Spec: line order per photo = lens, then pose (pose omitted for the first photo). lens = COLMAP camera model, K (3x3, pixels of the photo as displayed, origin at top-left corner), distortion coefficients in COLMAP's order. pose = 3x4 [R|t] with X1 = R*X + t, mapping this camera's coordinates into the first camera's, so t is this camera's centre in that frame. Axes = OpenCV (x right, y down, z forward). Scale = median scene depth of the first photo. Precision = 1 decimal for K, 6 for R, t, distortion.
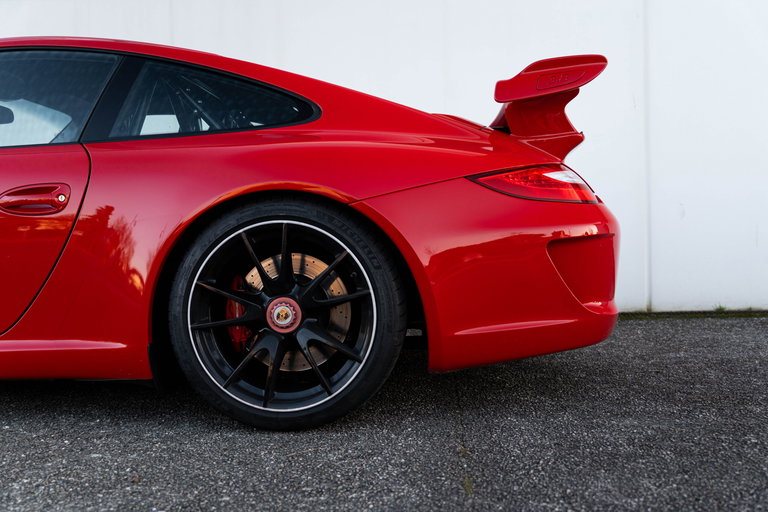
lens RADIAL K [[772.6, 0, 358.5], [0, 772.6, 240.7], [0, 0, 1]] dist [0.010265, 0.000000]
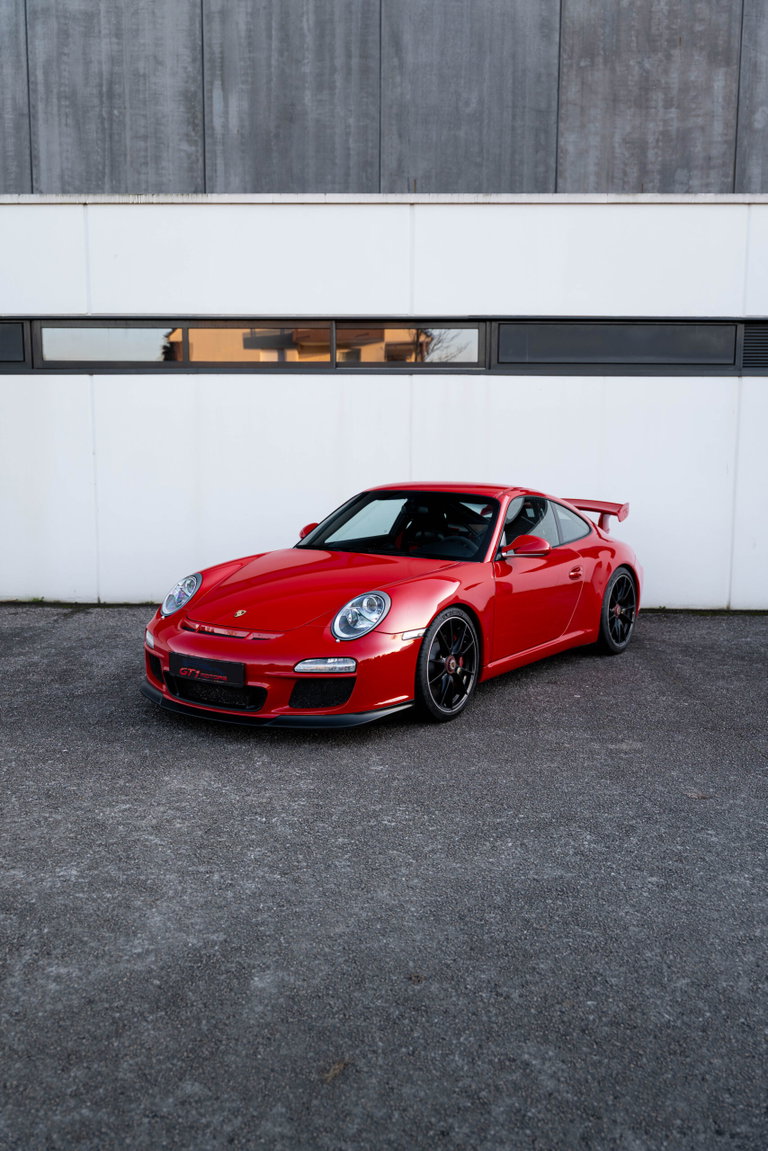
lens RADIAL K [[965.4, 0, 383.5], [0, 965.4, 578.0], [0, 0, 1]] dist [-0.004677, -0.014617]
pose [[0.999069, 0.026765, 0.033832, -0.805729], [-0.029965, 0.994744, 0.097914, -0.298655], [-0.031033, -0.098837, 0.994620, -1.882863]]
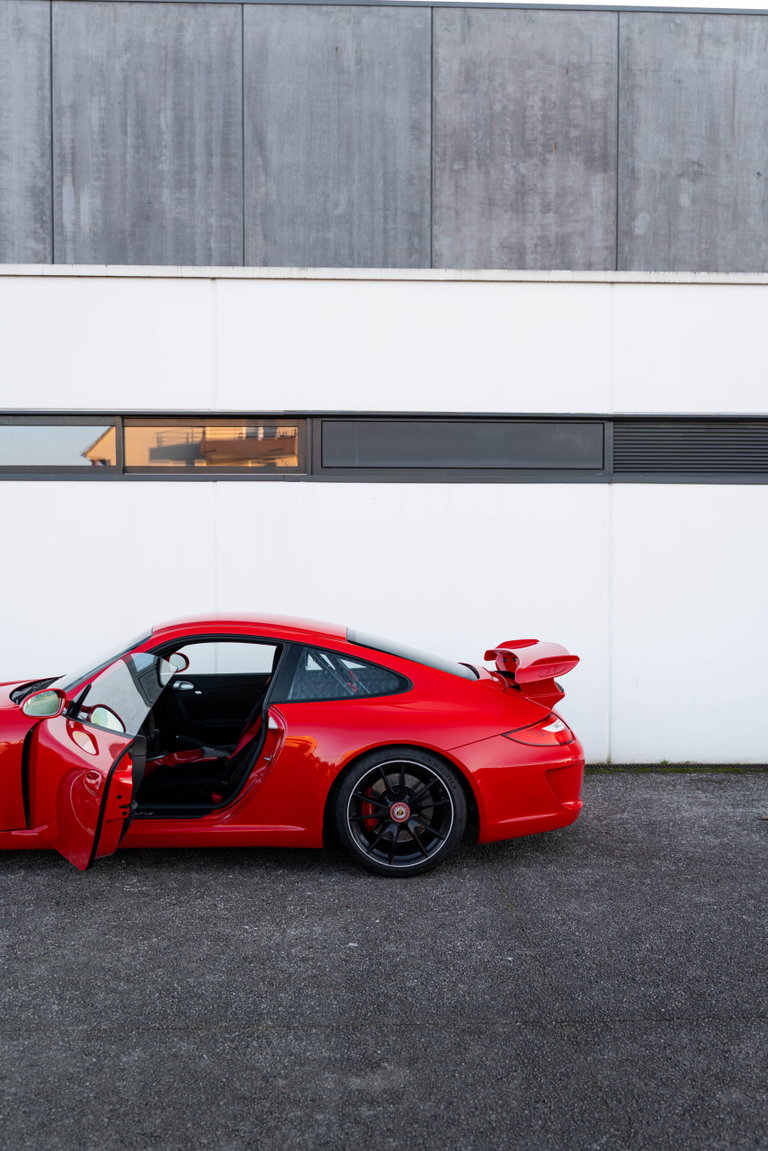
lens RADIAL K [[976.9, 0, 363.0], [0, 976.9, 591.3], [0, 0, 1]] dist [-0.005420, -0.015031]
pose [[0.995086, 0.023174, 0.096264, -0.377686], [-0.022379, 0.999706, -0.009323, -0.359155], [-0.096452, 0.007123, 0.995312, -1.138371]]
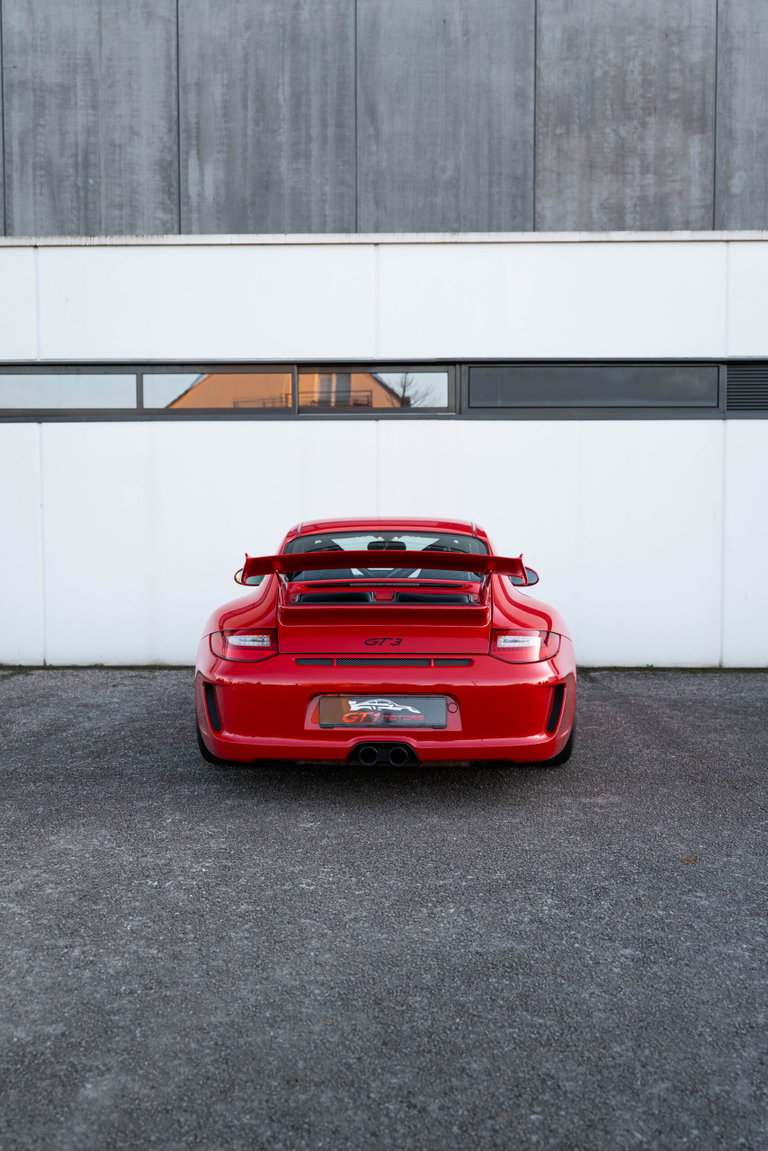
lens RADIAL K [[976.9, 0, 375.8], [0, 976.9, 579.5], [0, 0, 1]] dist [-0.005420, -0.015031]
pose [[0.999165, 0.022783, 0.033926, -0.696928], [-0.023339, 0.999598, 0.016092, -0.182311], [-0.033545, -0.016870, 0.999295, -1.659445]]
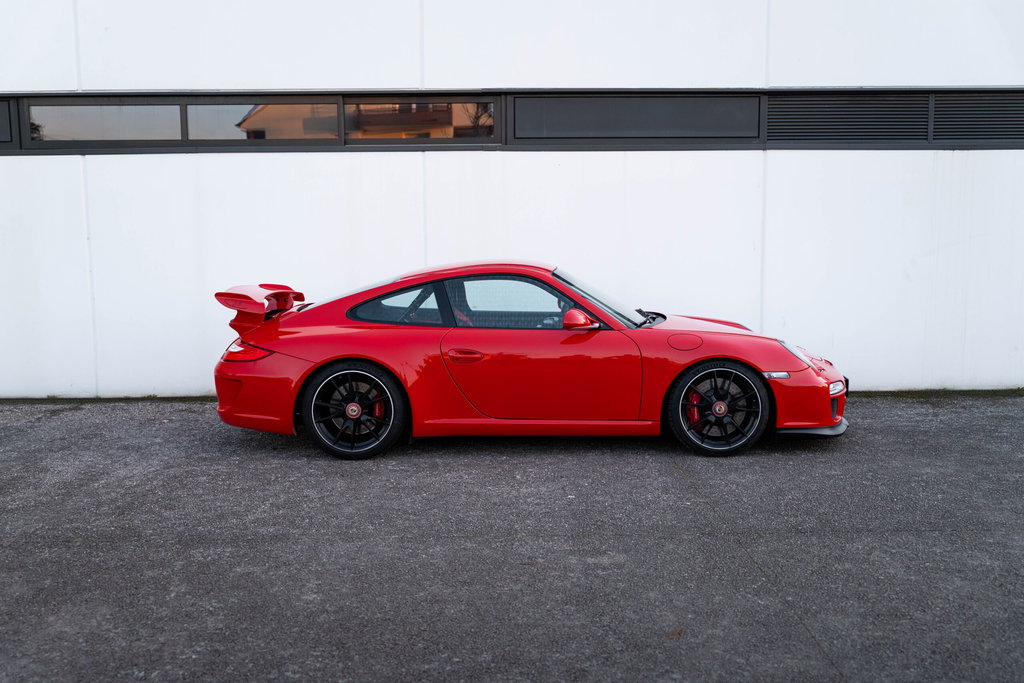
lens RADIAL K [[948.4, 0, 494.2], [0, 948.4, 343.7], [0, 0, 1]] dist [-0.014879, 0.000000]
pose [[0.997172, 0.009366, 0.074571, -0.565052], [-0.015430, 0.996581, 0.081168, -0.300164], [-0.073556, -0.082089, 0.993907, -1.613376]]
